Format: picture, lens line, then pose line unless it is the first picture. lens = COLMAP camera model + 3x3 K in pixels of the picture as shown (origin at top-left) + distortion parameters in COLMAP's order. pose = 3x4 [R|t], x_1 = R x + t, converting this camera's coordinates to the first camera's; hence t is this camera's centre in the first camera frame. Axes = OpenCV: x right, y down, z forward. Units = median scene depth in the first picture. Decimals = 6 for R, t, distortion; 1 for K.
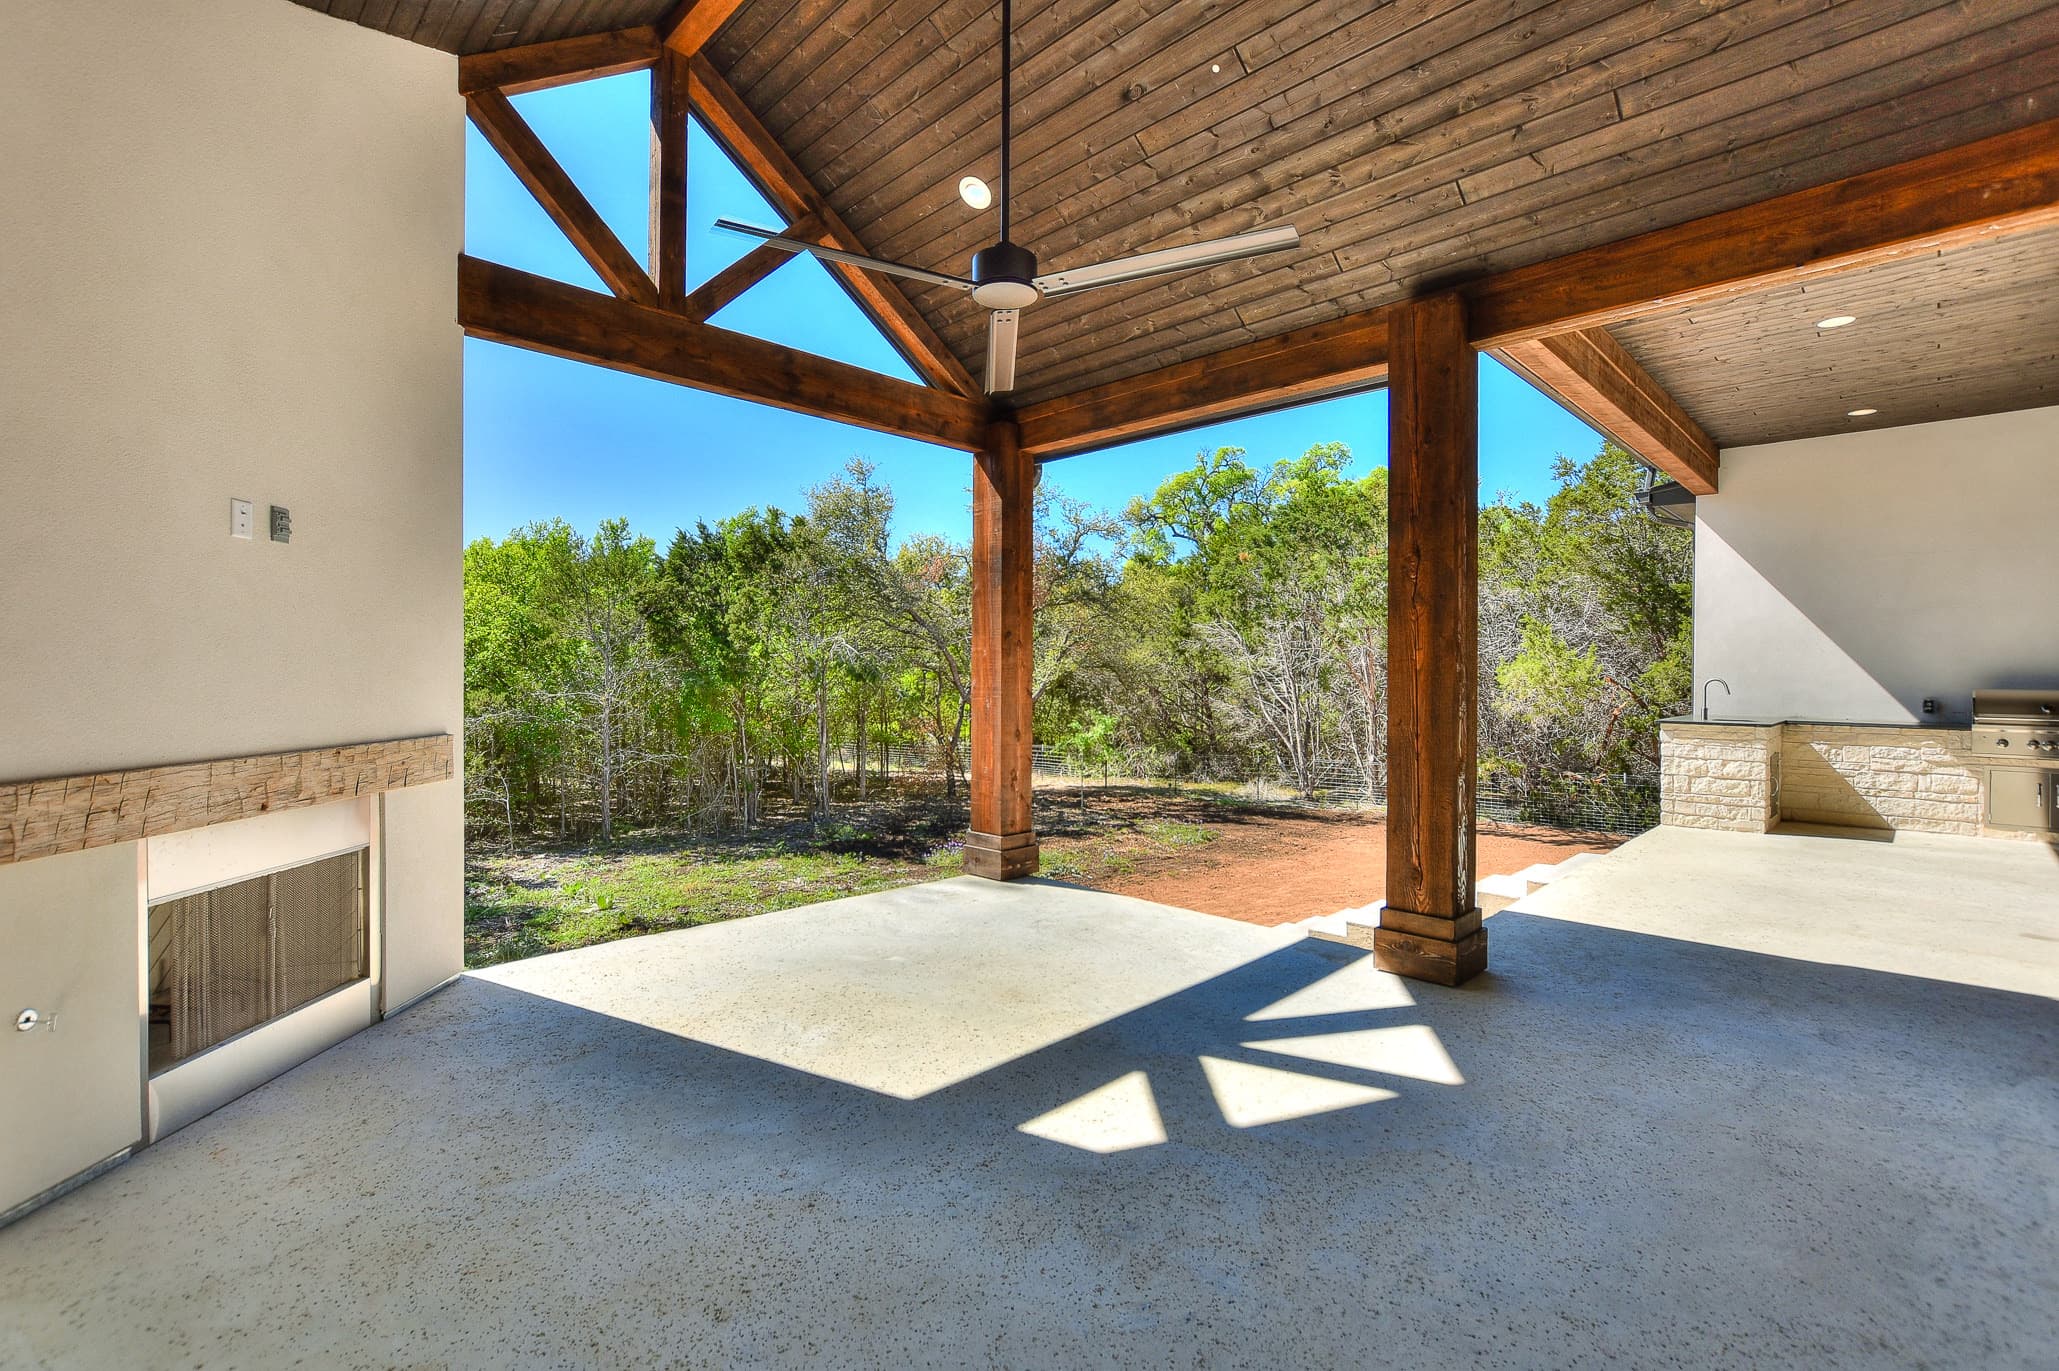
lens RADIAL K [[906.1, 0, 1018.9], [0, 906.1, 676.2], [0, 0, 1]] dist [-0.018021, 0.001661]
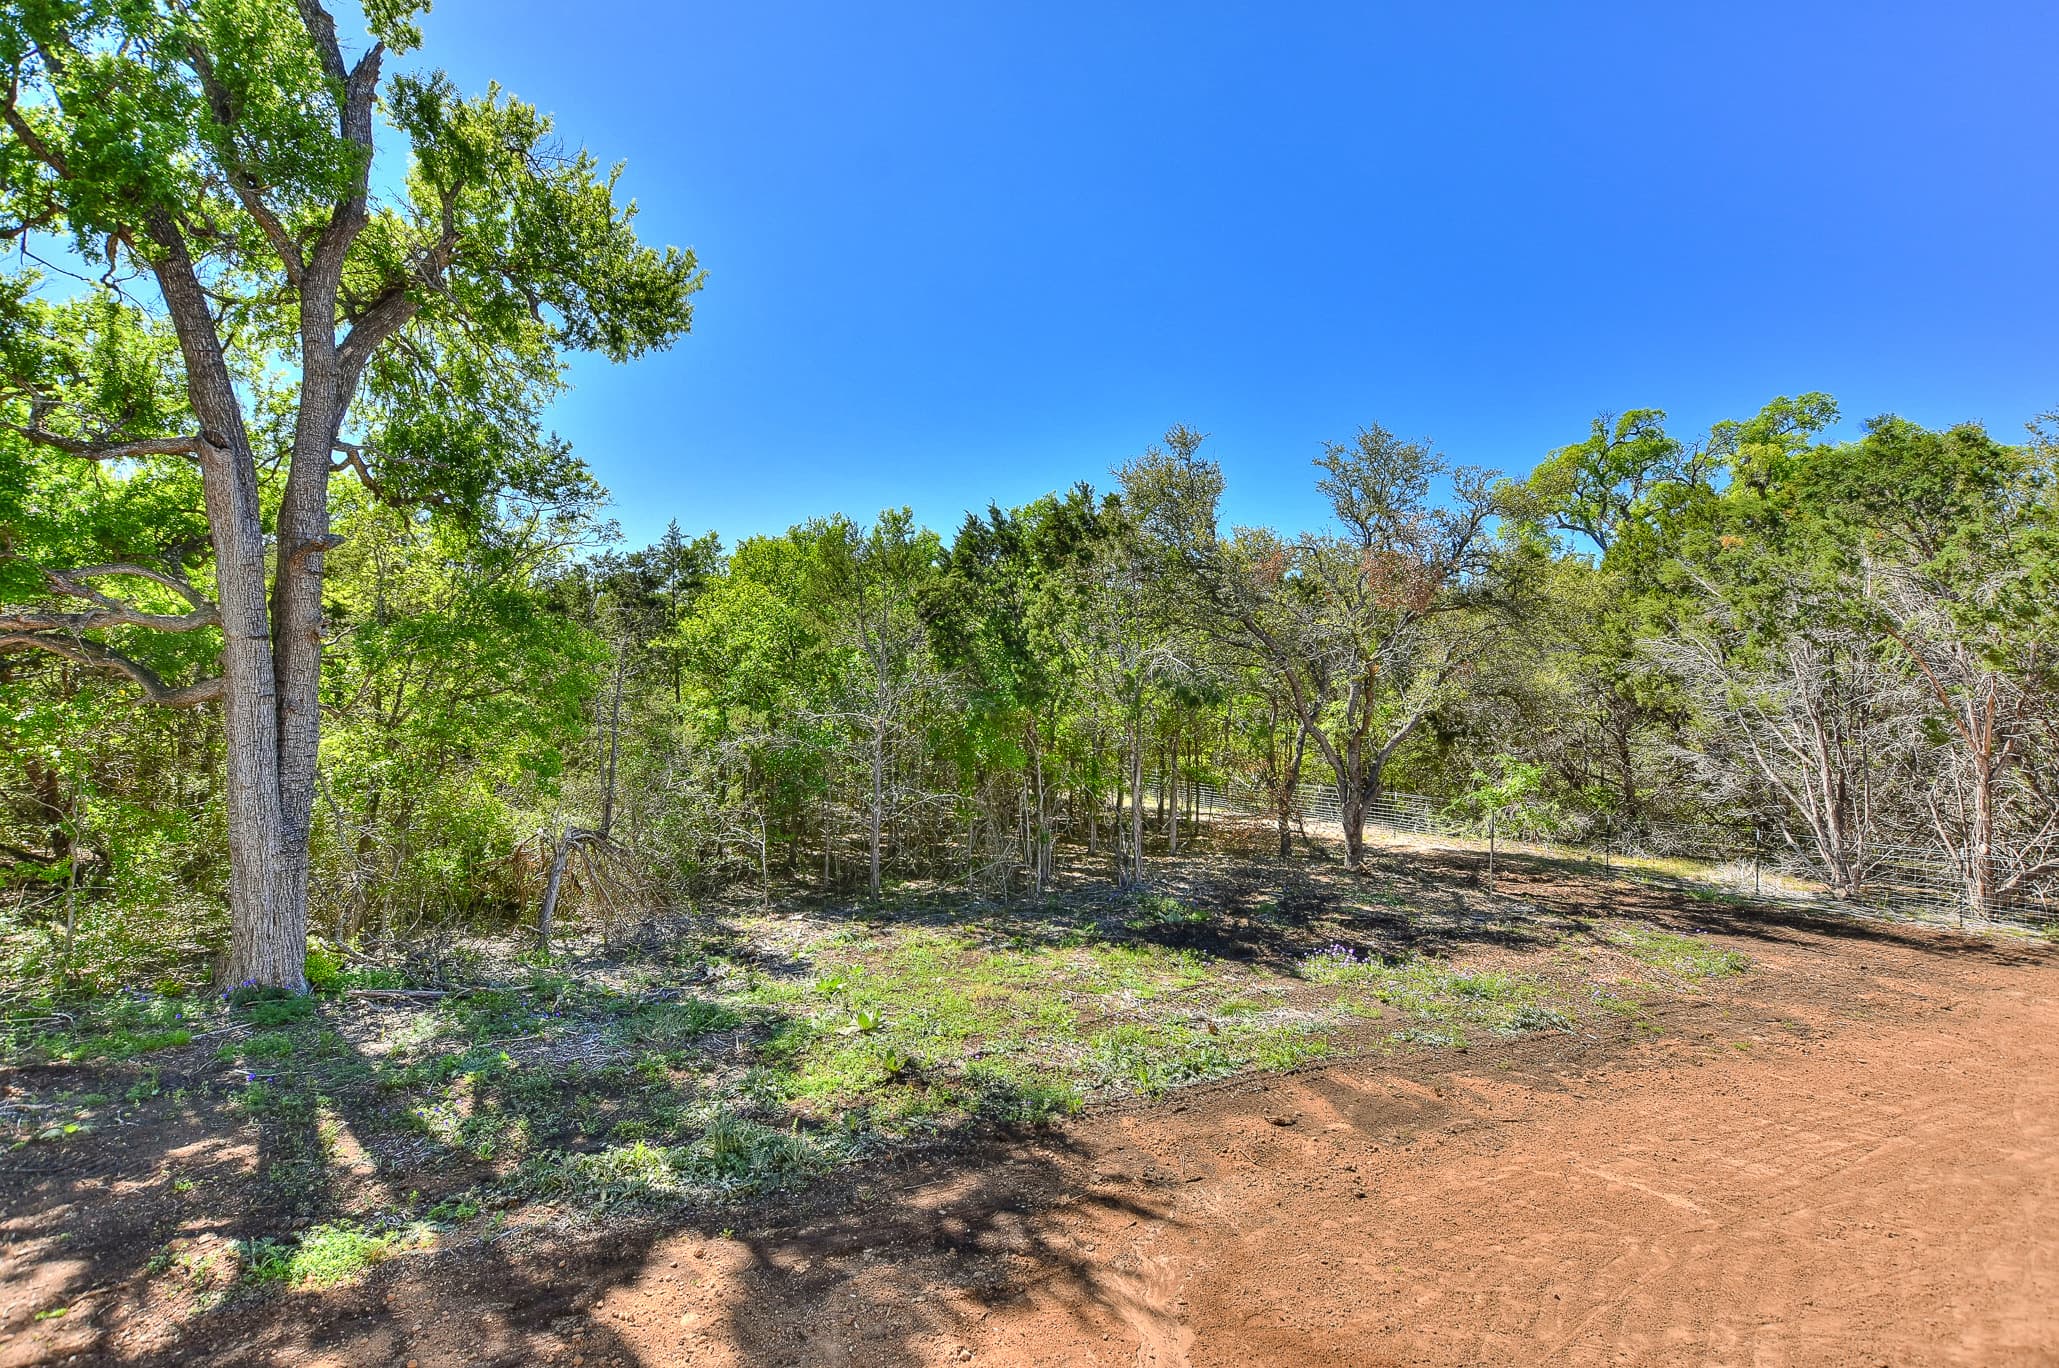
lens RADIAL K [[959.1, 0, 1028.3], [0, 959.1, 672.8], [0, 0, 1]] dist [-0.016751, 0.002378]
pose [[0.961508, 0.017051, -0.274249, -0.090660], [-0.023682, 0.999501, -0.020887, -0.003562], [0.273756, 0.026578, 0.961432, 0.202066]]
